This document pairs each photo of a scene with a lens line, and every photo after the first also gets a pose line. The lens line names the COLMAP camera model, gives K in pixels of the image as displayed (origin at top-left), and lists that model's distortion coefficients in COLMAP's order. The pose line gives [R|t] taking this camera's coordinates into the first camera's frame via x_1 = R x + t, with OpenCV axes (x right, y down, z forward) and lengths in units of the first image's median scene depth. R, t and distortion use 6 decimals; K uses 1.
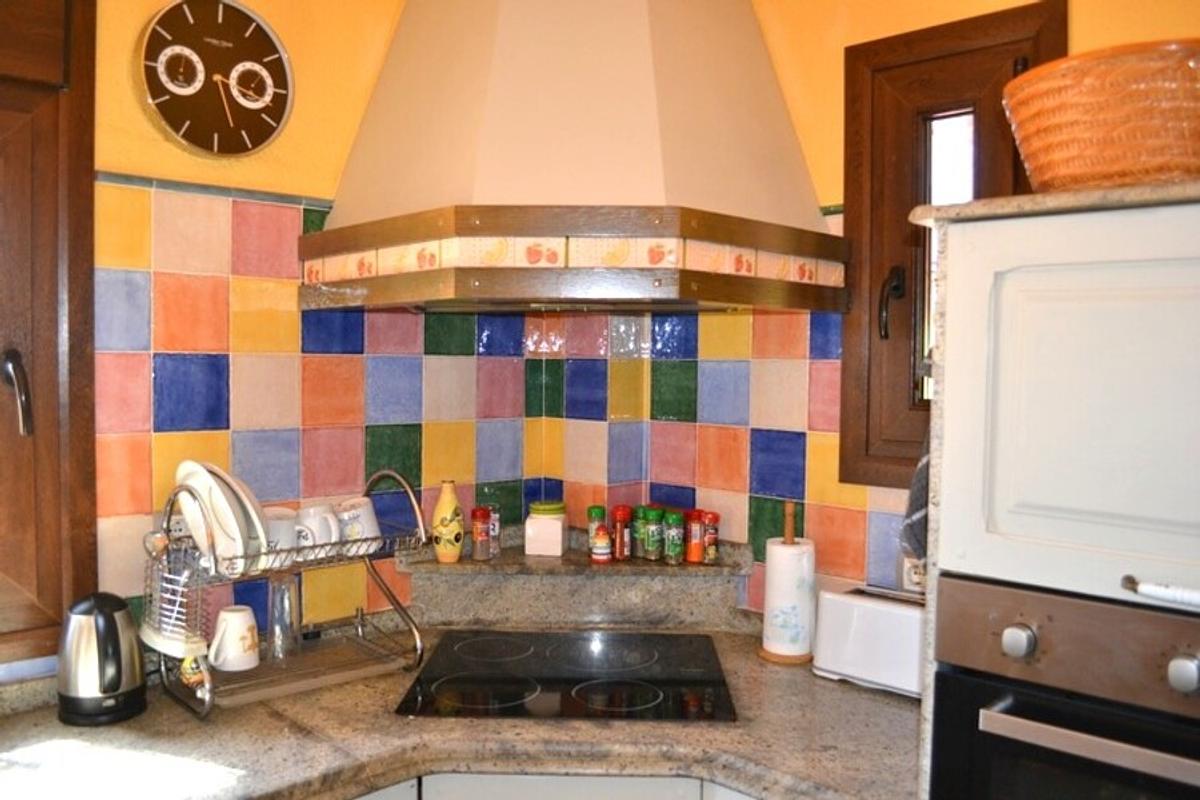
lens RADIAL K [[966.5, 0, 604.3], [0, 966.5, 405.6], [0, 0, 1]] dist [-0.077113, 0.004654]
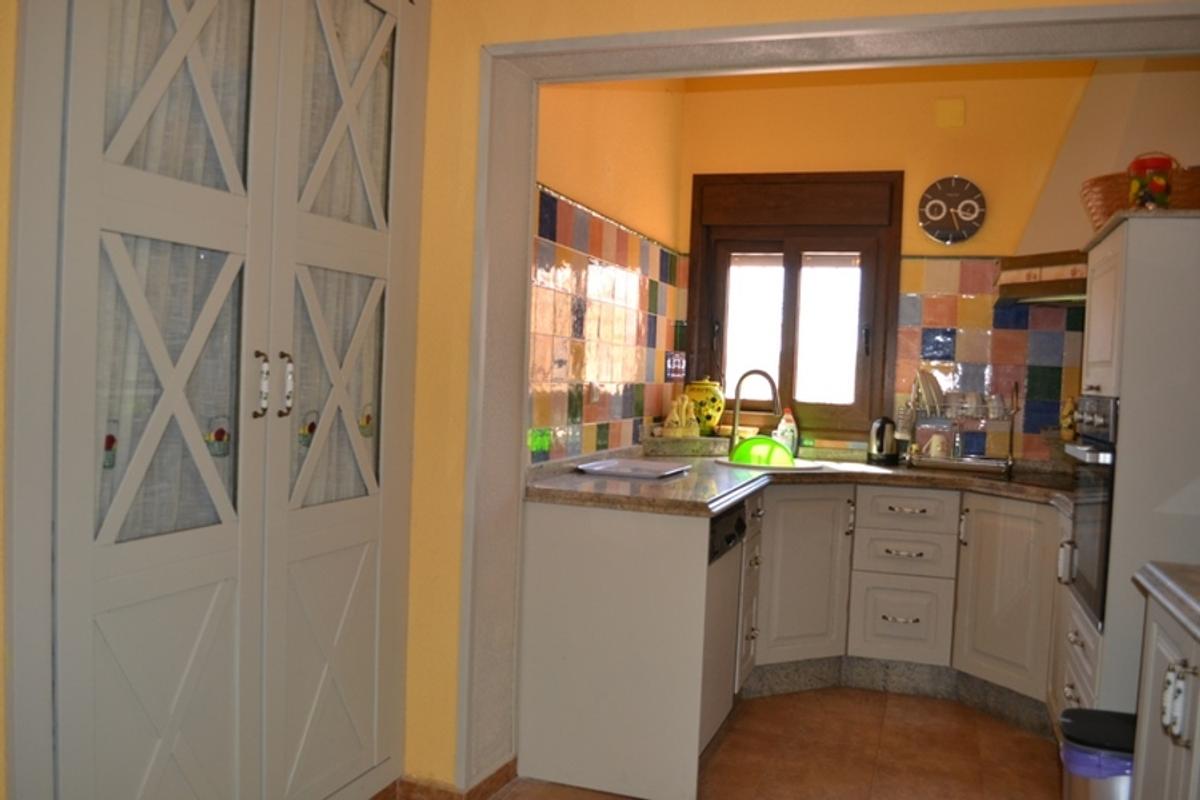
lens RADIAL K [[966.5, 0, 604.3], [0, 966.5, 405.6], [0, 0, 1]] dist [-0.077113, 0.004654]
pose [[0.430313, 0.038707, -0.901849, 1.331338], [-0.079998, 0.996784, 0.004611, 0.189074], [0.899128, 0.070162, 0.432026, -0.739998]]
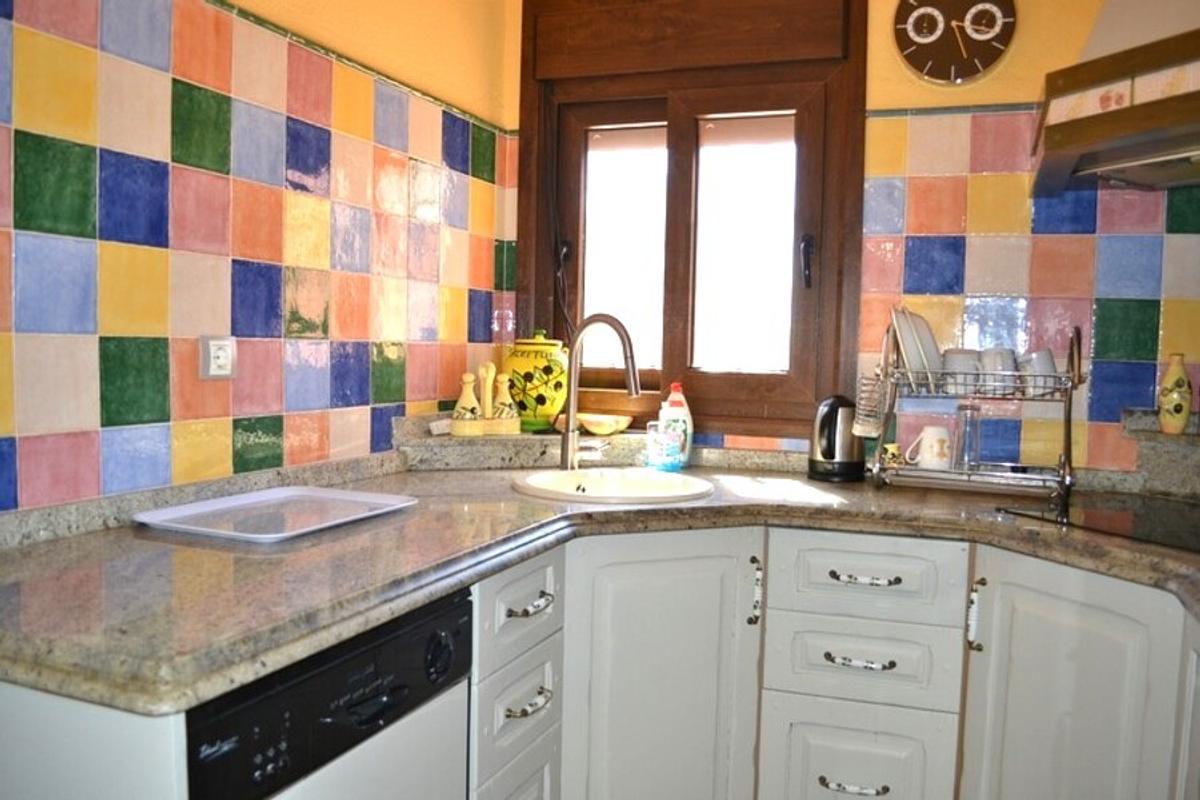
lens RADIAL K [[966.5, 0, 604.3], [0, 966.5, 405.6], [0, 0, 1]] dist [-0.077113, 0.004654]
pose [[0.400931, 0.053220, -0.914561, 0.602747], [-0.064199, 0.997489, 0.029902, 0.168249], [0.913856, 0.046725, 0.403341, 0.053504]]
